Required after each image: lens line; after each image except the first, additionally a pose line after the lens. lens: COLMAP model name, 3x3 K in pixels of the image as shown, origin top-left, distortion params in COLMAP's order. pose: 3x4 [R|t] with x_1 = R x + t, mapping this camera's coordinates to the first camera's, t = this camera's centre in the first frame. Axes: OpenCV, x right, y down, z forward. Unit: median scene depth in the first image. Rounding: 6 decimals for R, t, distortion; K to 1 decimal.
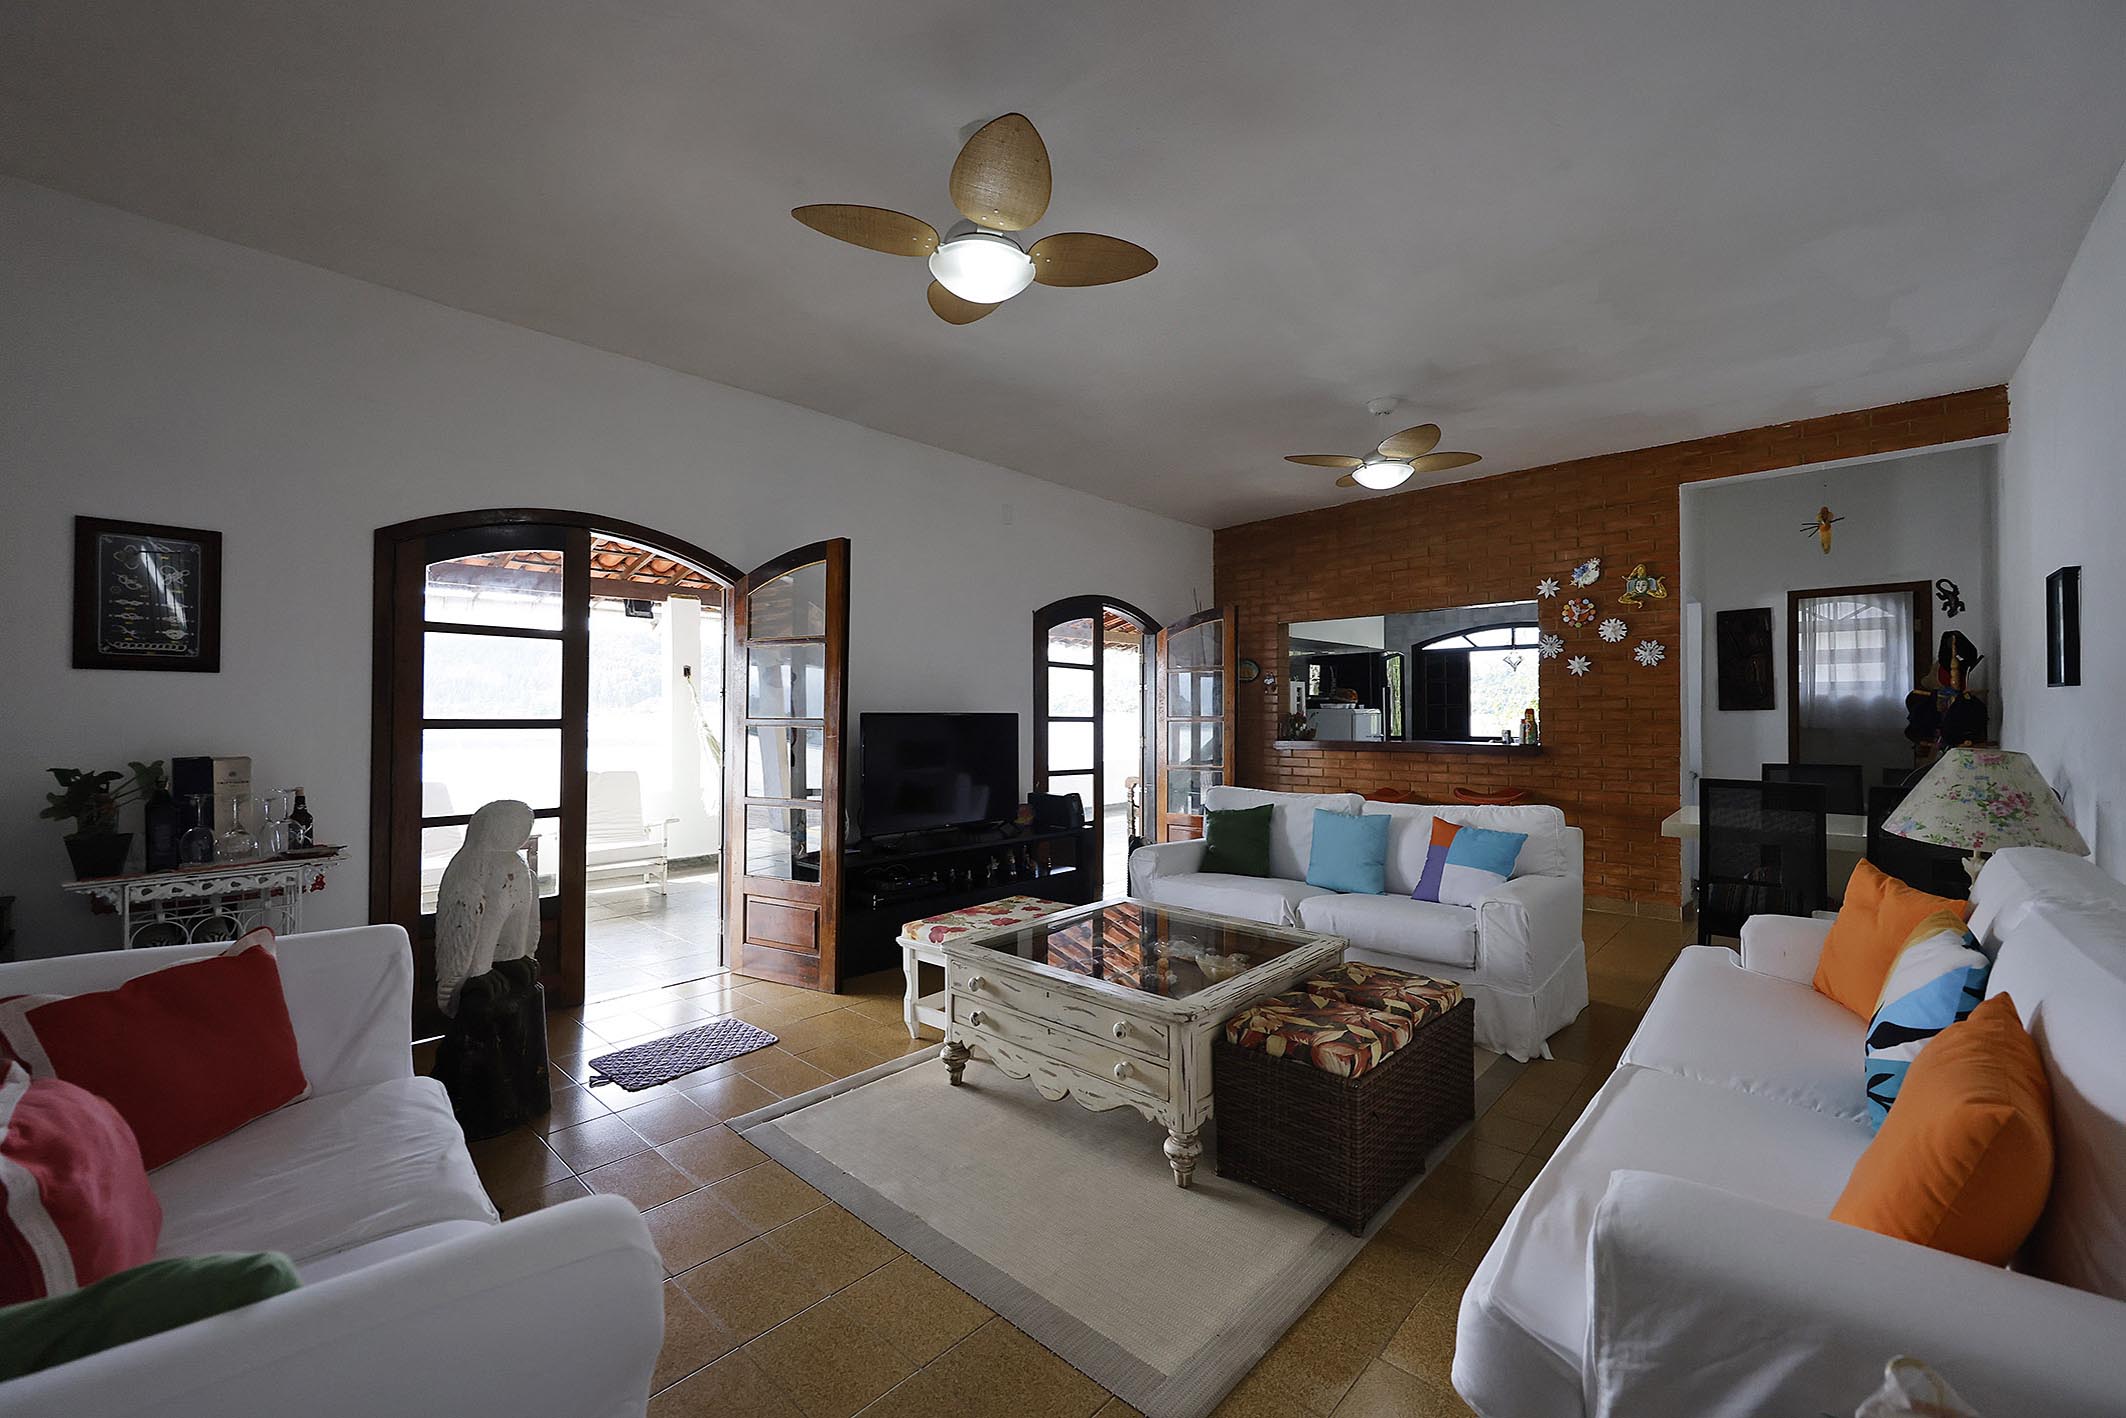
lens RADIAL K [[850.4, 0, 1056.9], [0, 850.4, 710.0], [0, 0, 1]] dist [0.002257, 0.000349]
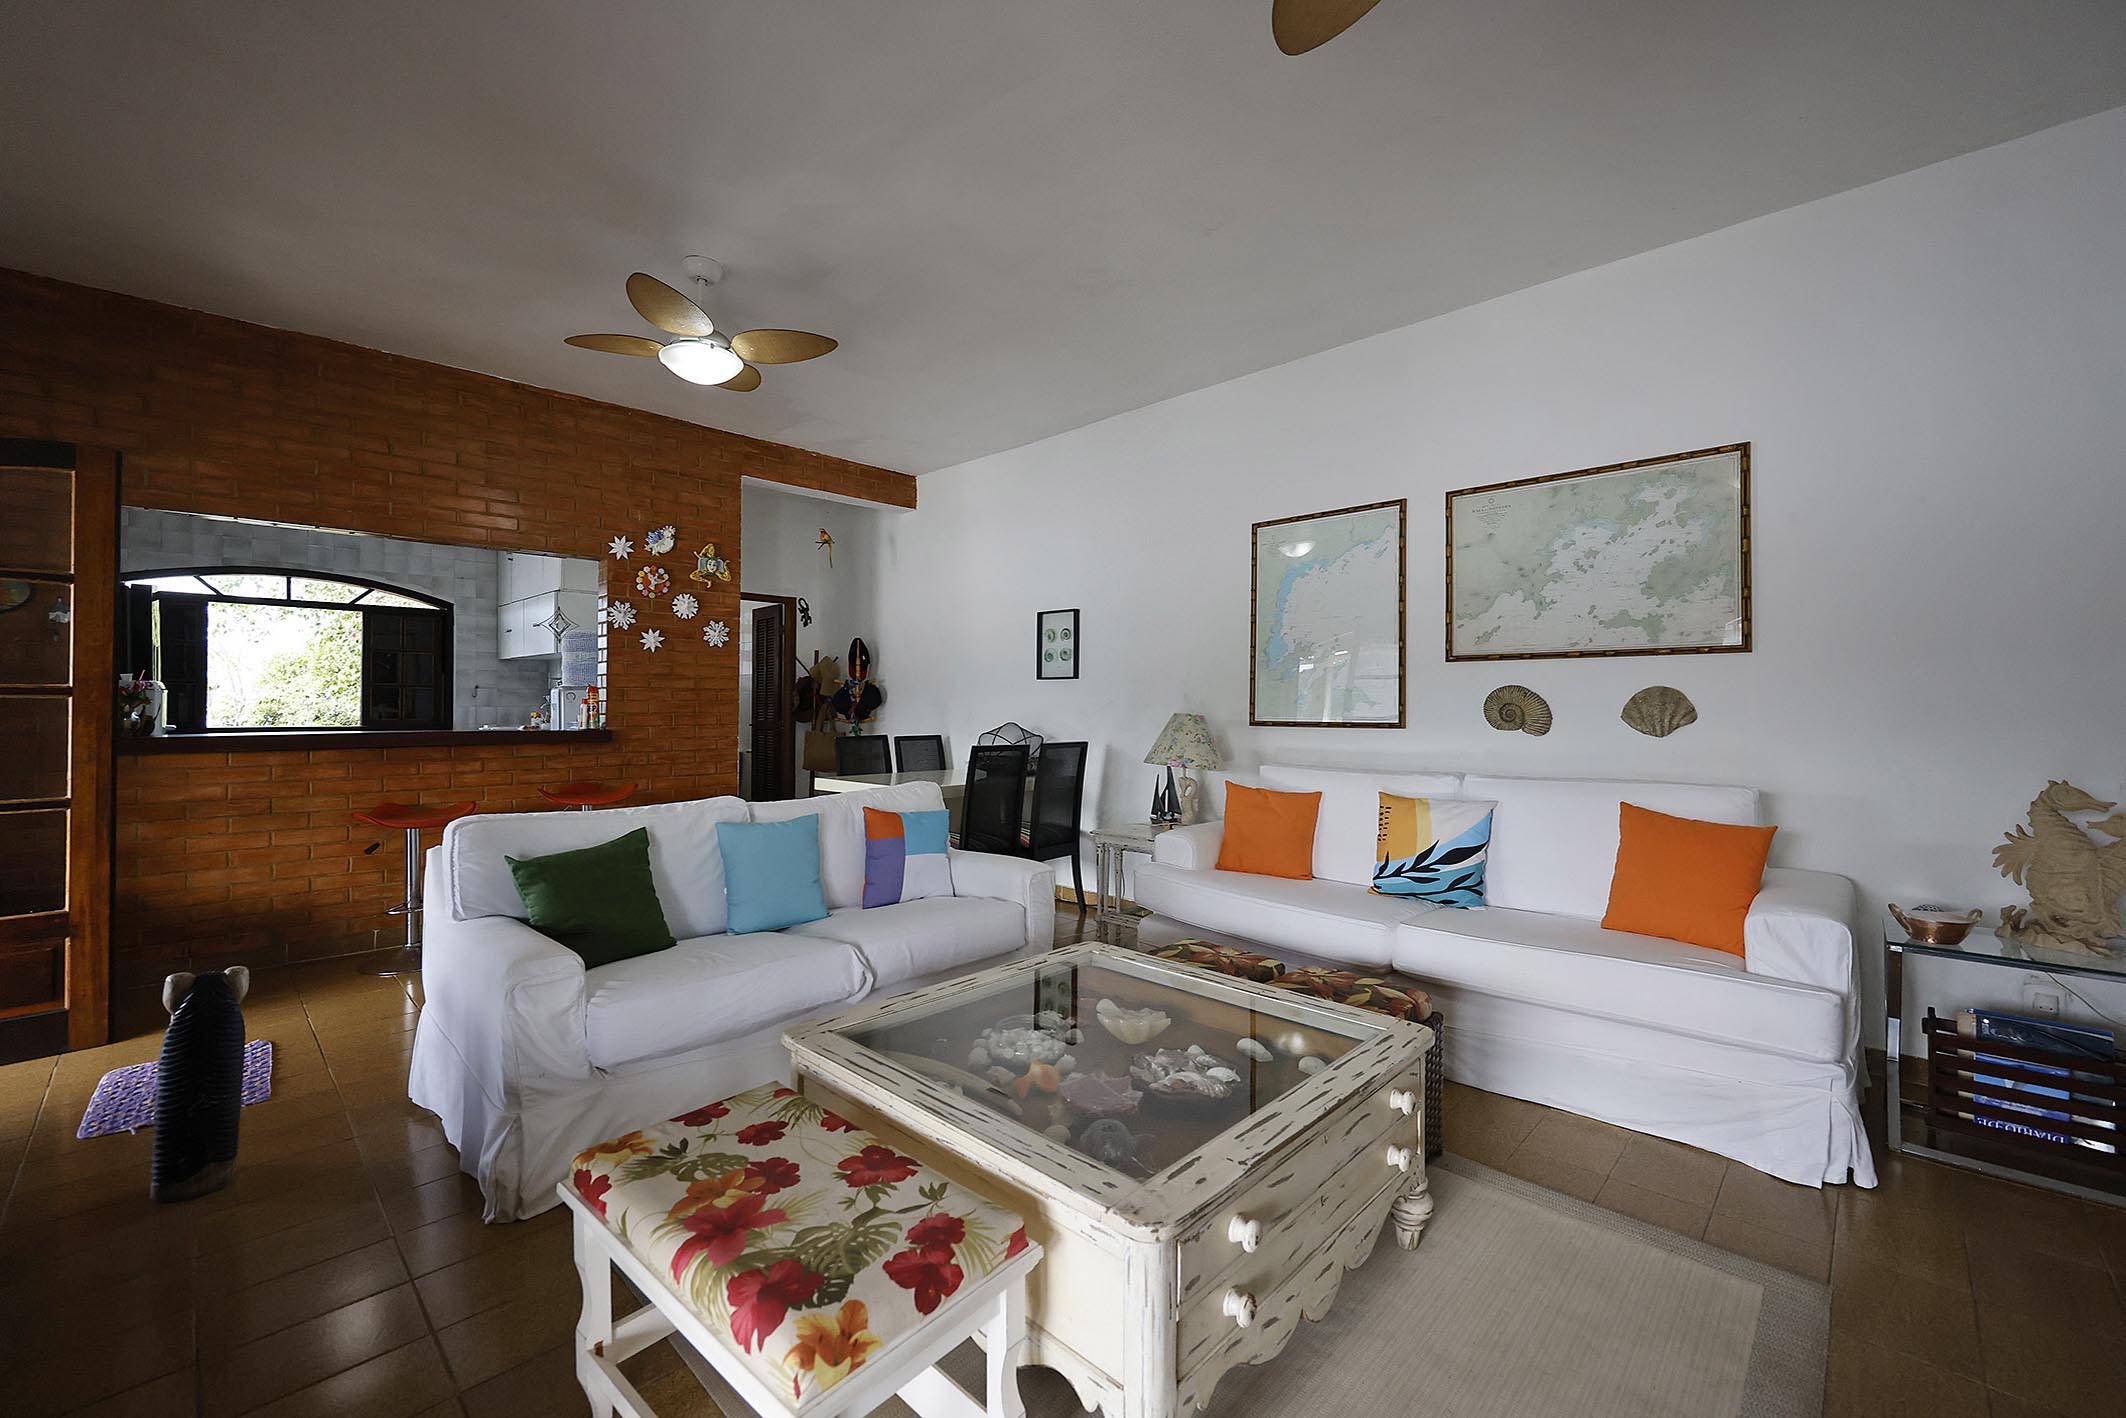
lens RADIAL K [[850.4, 0, 1056.6], [0, 850.4, 706.8], [0, 0, 1]] dist [0.002257, 0.000349]
pose [[0.026432, 0.002581, 0.999647, -0.284807], [-0.008241, 0.999963, -0.002364, 0.017550], [-0.999617, -0.008176, 0.026452, 0.549498]]
